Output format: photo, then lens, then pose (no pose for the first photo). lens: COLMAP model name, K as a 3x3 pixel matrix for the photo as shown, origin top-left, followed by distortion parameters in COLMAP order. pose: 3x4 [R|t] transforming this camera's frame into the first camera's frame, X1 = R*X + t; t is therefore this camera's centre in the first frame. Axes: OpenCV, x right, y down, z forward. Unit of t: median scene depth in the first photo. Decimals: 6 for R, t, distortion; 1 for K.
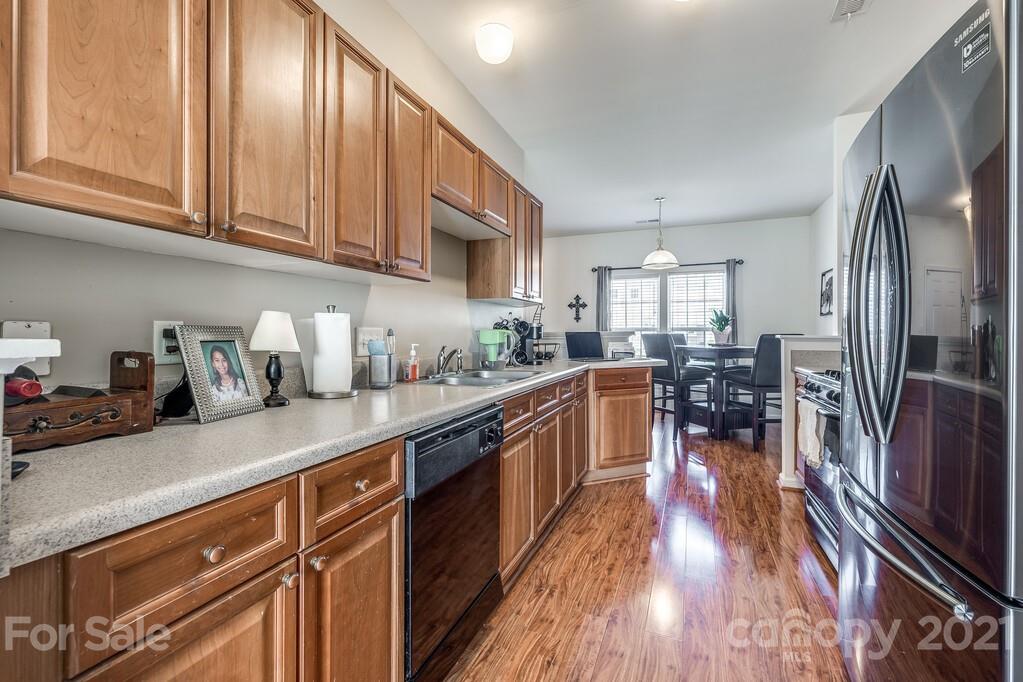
lens RADIAL K [[440.9, 0, 511.5], [0, 440.9, 341.0], [0, 0, 1]] dist [0.000954, 0.000342]
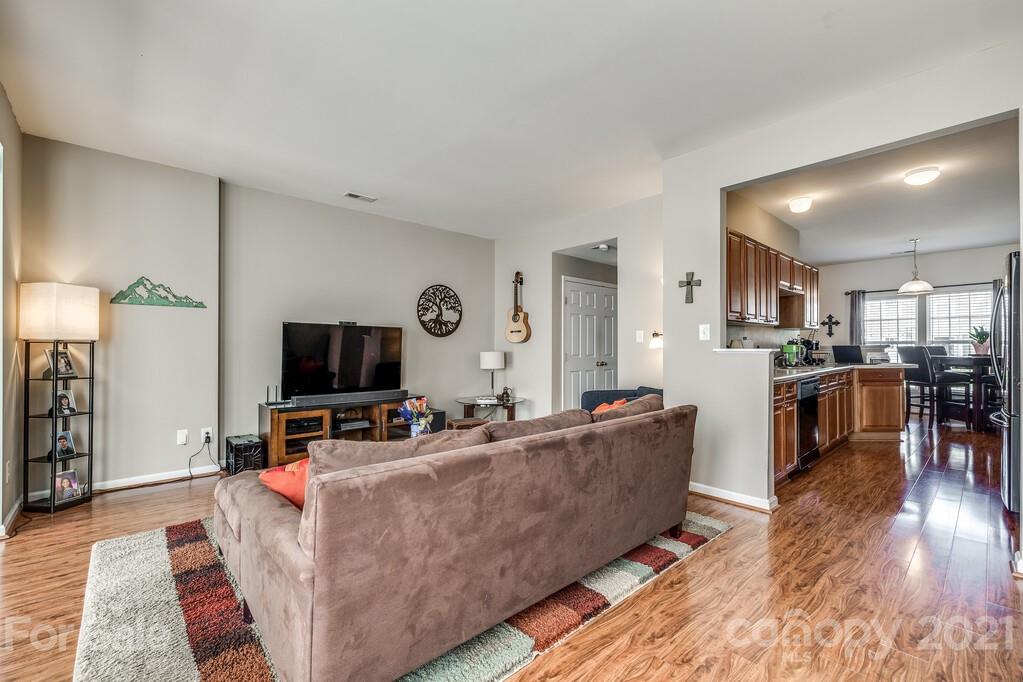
lens RADIAL K [[435.0, 0, 511.7], [0, 435.0, 347.0], [0, 0, 1]] dist [-0.000150, -0.000086]
pose [[0.902067, -0.003872, -0.431580, -0.246289], [-0.002765, 0.999887, -0.014751, 0.010710], [0.431588, 0.014500, 0.901954, -0.905073]]
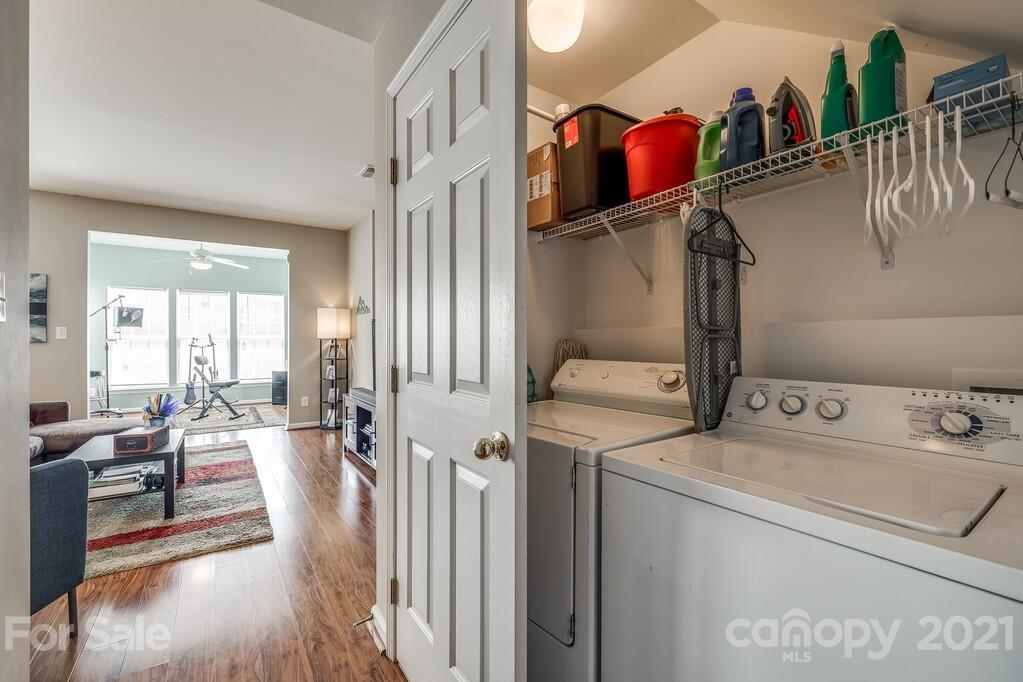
lens RADIAL K [[438.9, 0, 514.6], [0, 438.9, 342.0], [0, 0, 1]] dist [-0.001564, -0.000404]
pose [[-0.553327, -0.000020, -0.832964, -0.458706], [-0.007278, 0.999962, 0.004811, -0.014001], [0.832933, 0.008724, -0.553306, 1.006077]]
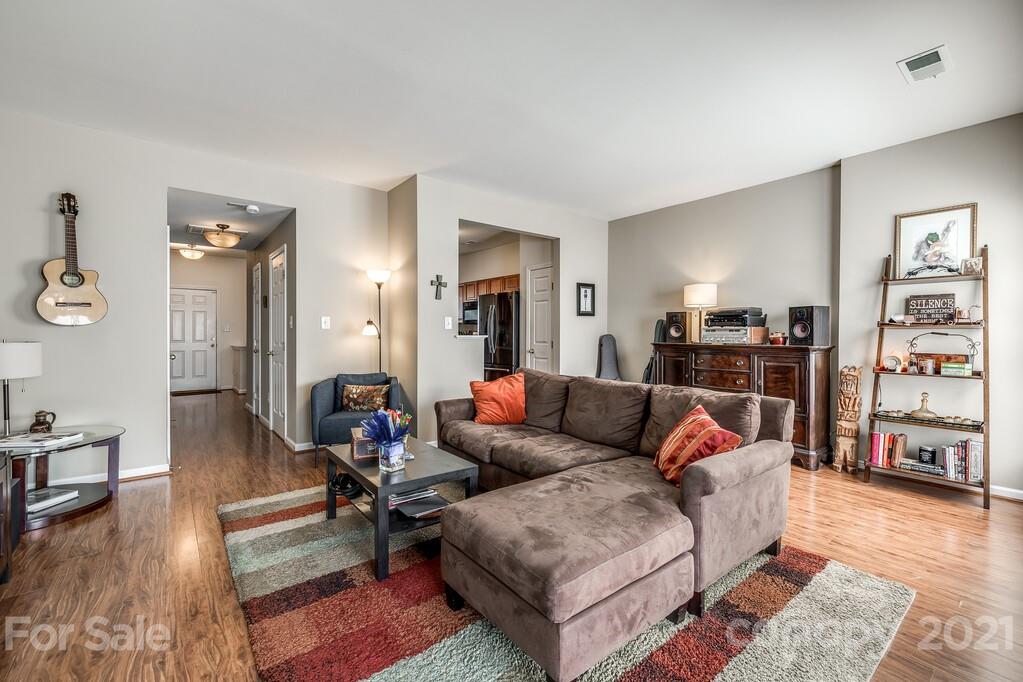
lens RADIAL K [[429.8, 0, 513.4], [0, 429.8, 337.9], [0, 0, 1]] dist [0.000743, 0.000160]
pose [[0.486839, -0.008308, 0.873452, -1.284485], [0.008953, 0.999950, 0.004522, 0.001064], [-0.873446, 0.005619, 0.486888, -0.622509]]
